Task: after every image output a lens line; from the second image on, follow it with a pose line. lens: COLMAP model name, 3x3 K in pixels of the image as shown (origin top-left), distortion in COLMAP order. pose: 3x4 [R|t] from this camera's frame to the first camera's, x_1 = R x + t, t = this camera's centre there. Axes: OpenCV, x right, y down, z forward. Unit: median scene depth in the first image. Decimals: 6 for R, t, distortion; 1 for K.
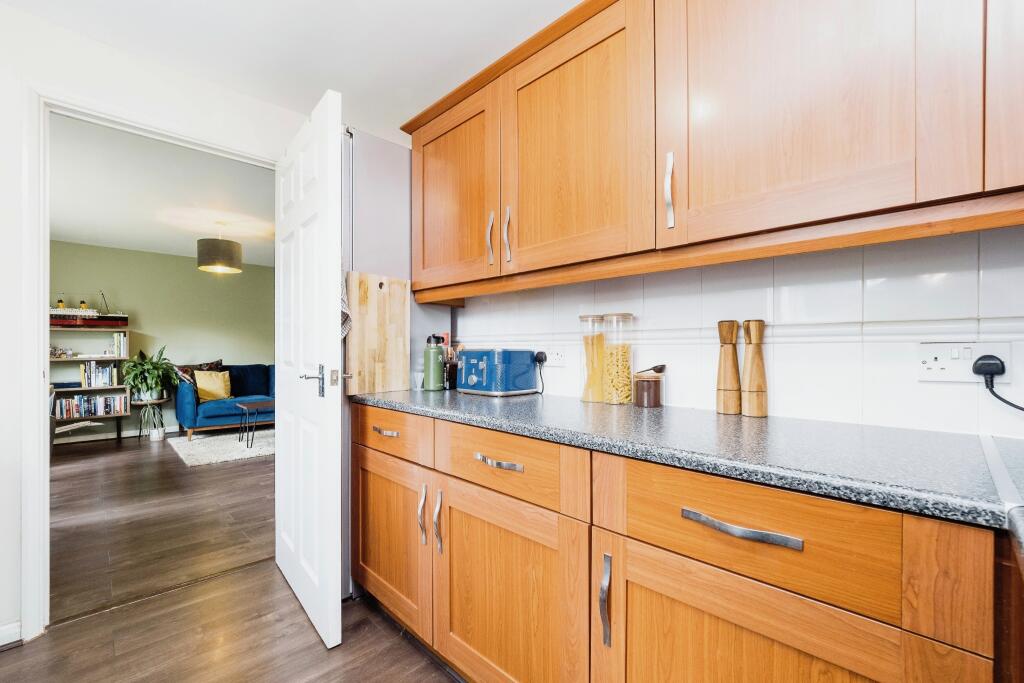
lens RADIAL K [[441.6, 0, 491.5], [0, 441.6, 358.5], [0, 0, 1]] dist [0.000254, 0.000178]
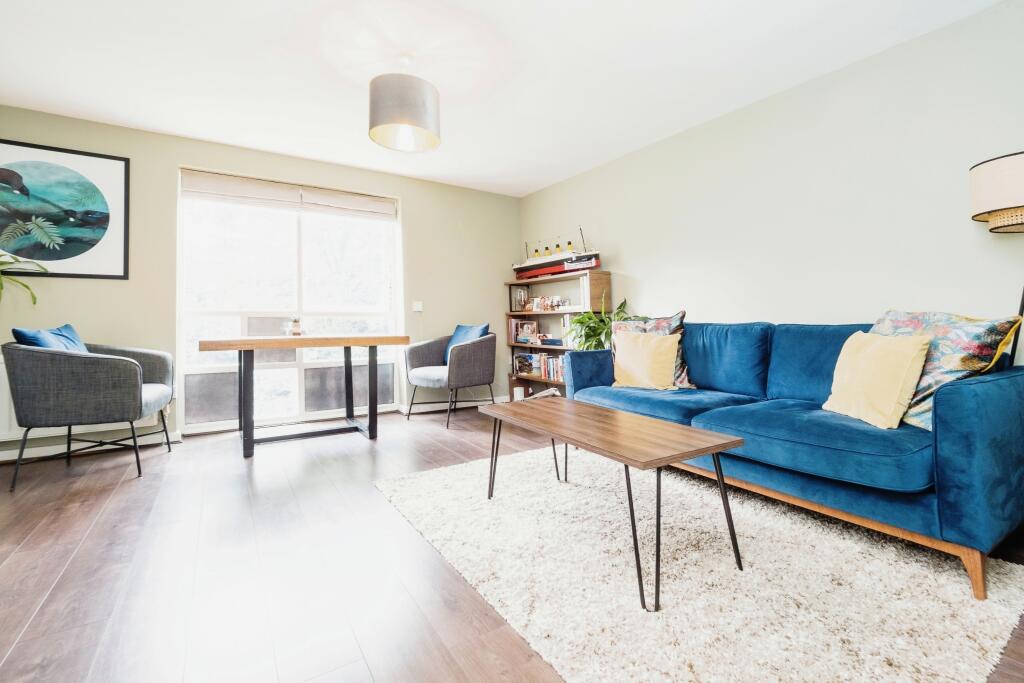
lens RADIAL K [[441.6, 0, 488.1], [0, 441.6, 305.2], [0, 0, 1]] dist [0.000254, 0.000178]
pose [[-0.133420, -0.028041, -0.990663, -0.087625], [-0.003047, 0.999607, -0.027884, 0.012181], [0.991055, -0.000702, -0.133453, 0.925117]]
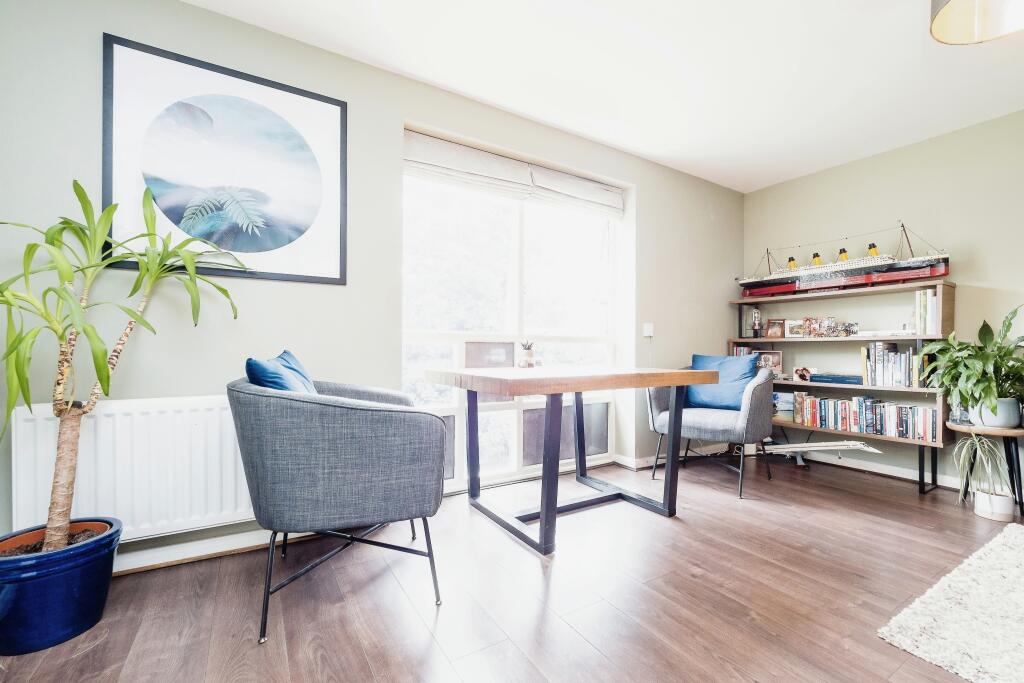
lens RADIAL K [[441.6, 0, 514.7], [0, 441.6, 345.6], [0, 0, 1]] dist [0.000254, 0.000178]
pose [[-0.158999, 0.002332, -0.987276, -0.234335], [-0.013220, 0.999903, 0.004491, 0.014085], [0.987190, 0.013766, -0.158953, 0.592497]]
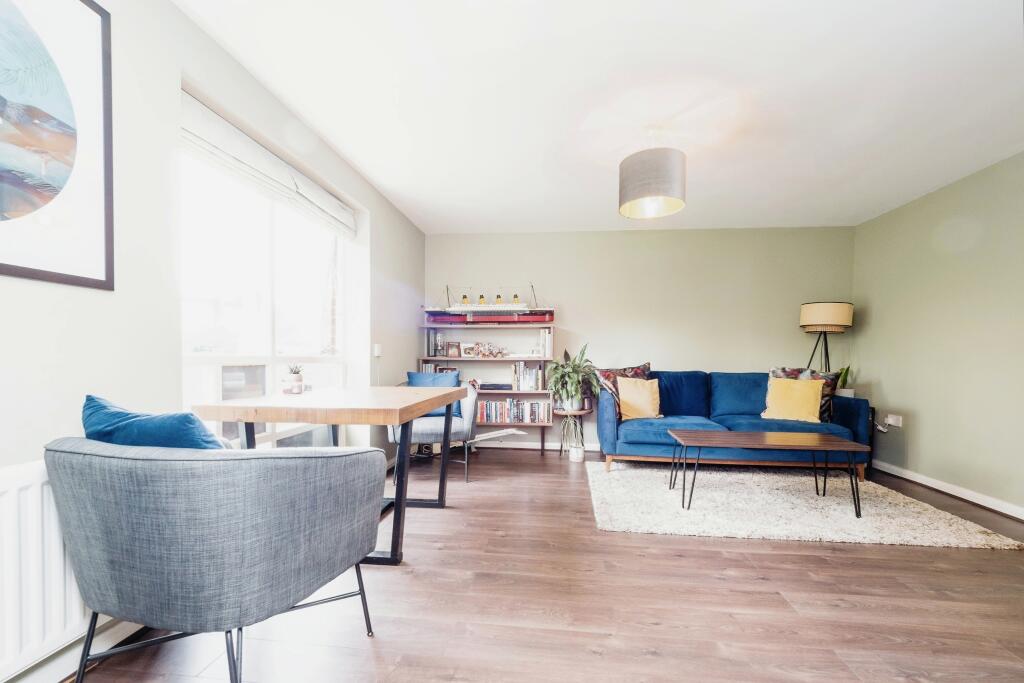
lens RADIAL K [[441.6, 0, 521.9], [0, 441.6, 375.1], [0, 0, 1]] dist [0.000254, 0.000178]
pose [[0.674926, 0.041827, -0.736699, -0.234686], [-0.020253, 0.999066, 0.038168, -0.000491], [0.737607, -0.010840, 0.675143, 0.383677]]
